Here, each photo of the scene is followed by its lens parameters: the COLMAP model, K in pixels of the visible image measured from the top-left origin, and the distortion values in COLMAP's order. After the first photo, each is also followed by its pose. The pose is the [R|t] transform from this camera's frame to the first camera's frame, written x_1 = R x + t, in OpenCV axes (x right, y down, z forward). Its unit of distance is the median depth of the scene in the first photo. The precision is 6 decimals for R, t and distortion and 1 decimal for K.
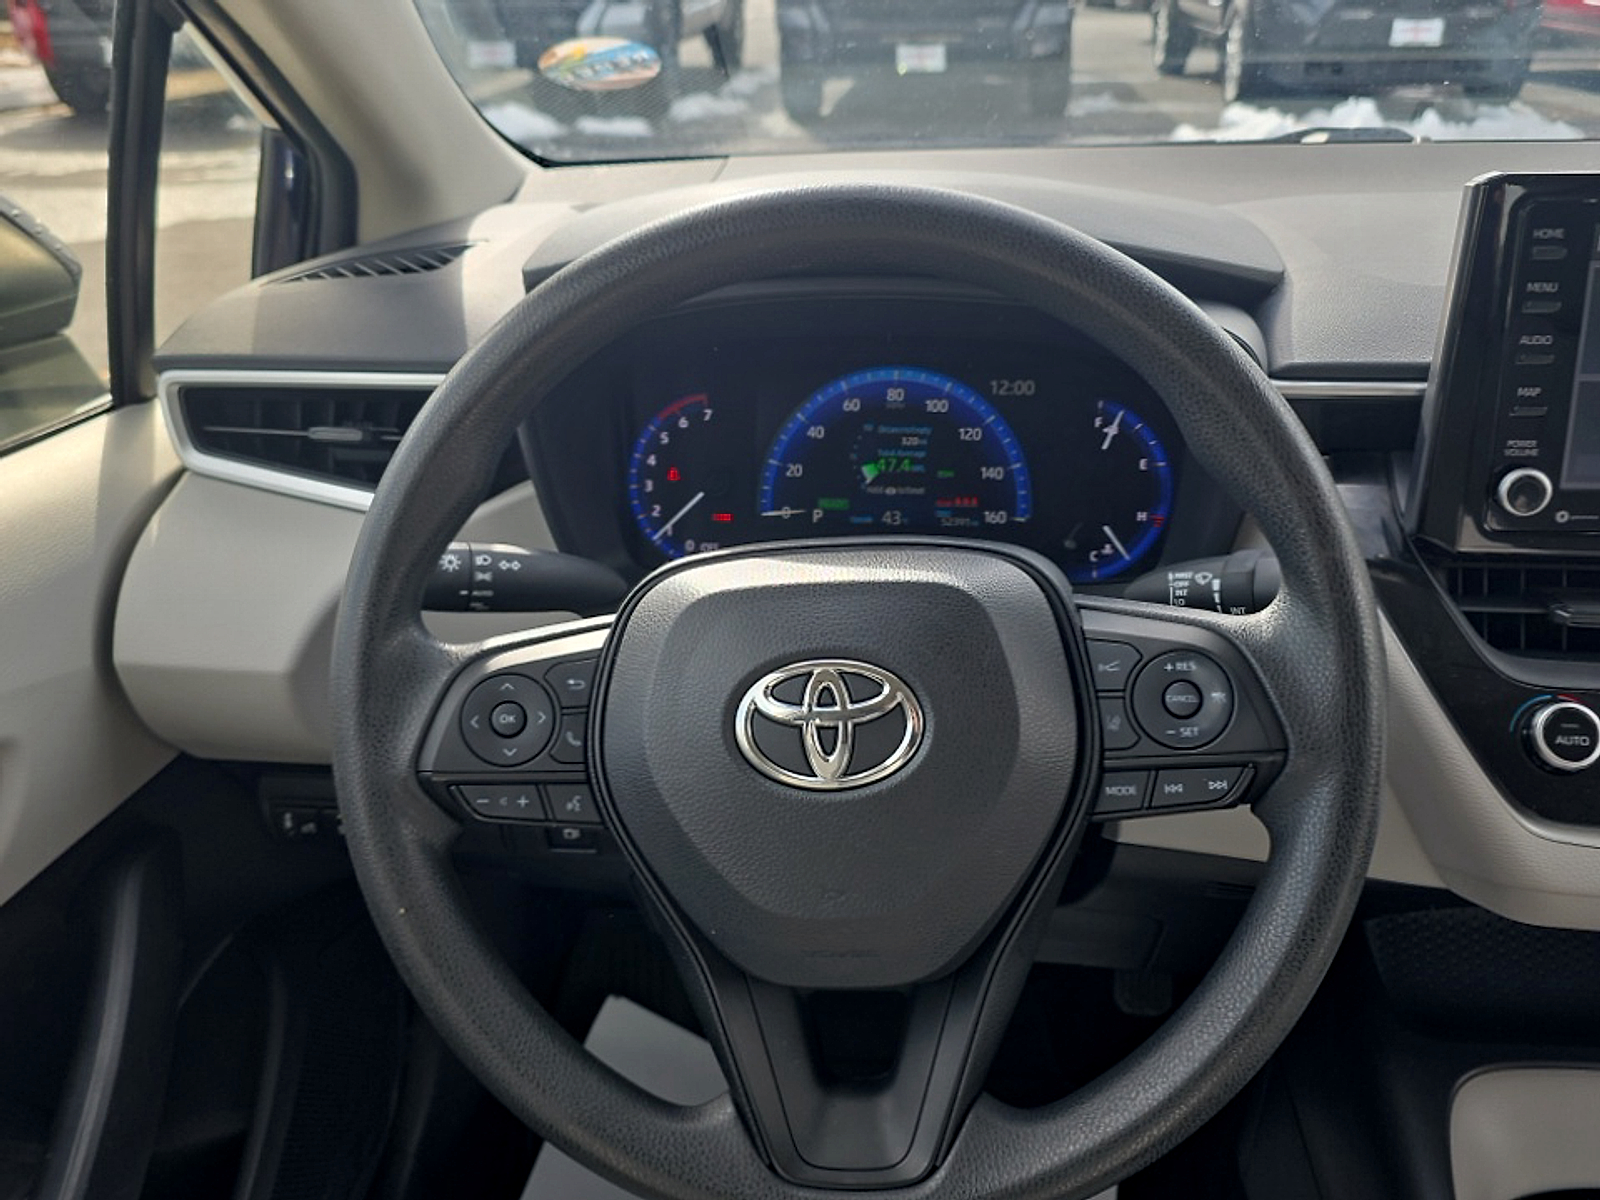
lens RADIAL K [[1450.5, 0, 794.3], [0, 1450.5, 596.3], [0, 0, 1]] dist [0.039905, -0.086015]
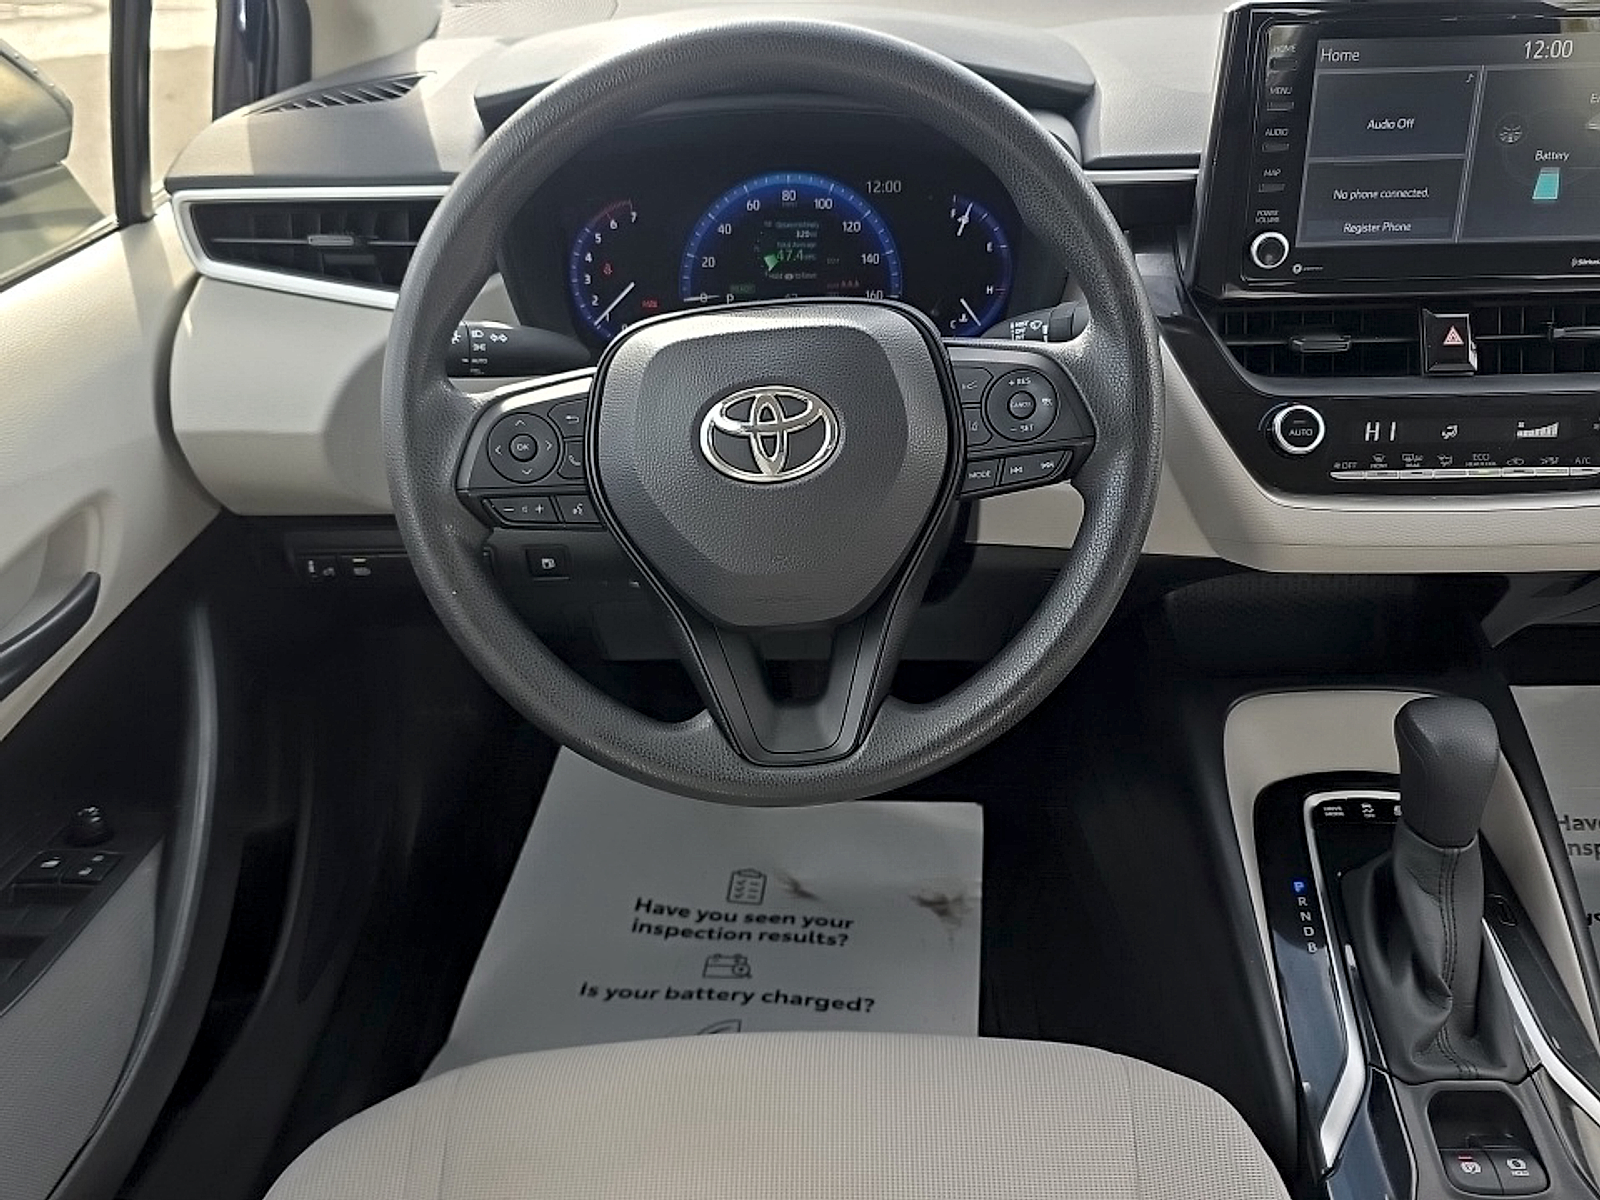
lens RADIAL K [[1450.5, 0, 799.3], [0, 1450.5, 607.3], [0, 0, 1]] dist [0.039905, -0.086015]
pose [[0.993655, -0.055718, 0.097701, -0.061979], [0.043795, 0.991784, 0.120195, 0.059311], [-0.103595, -0.115154, 0.987931, -0.253569]]
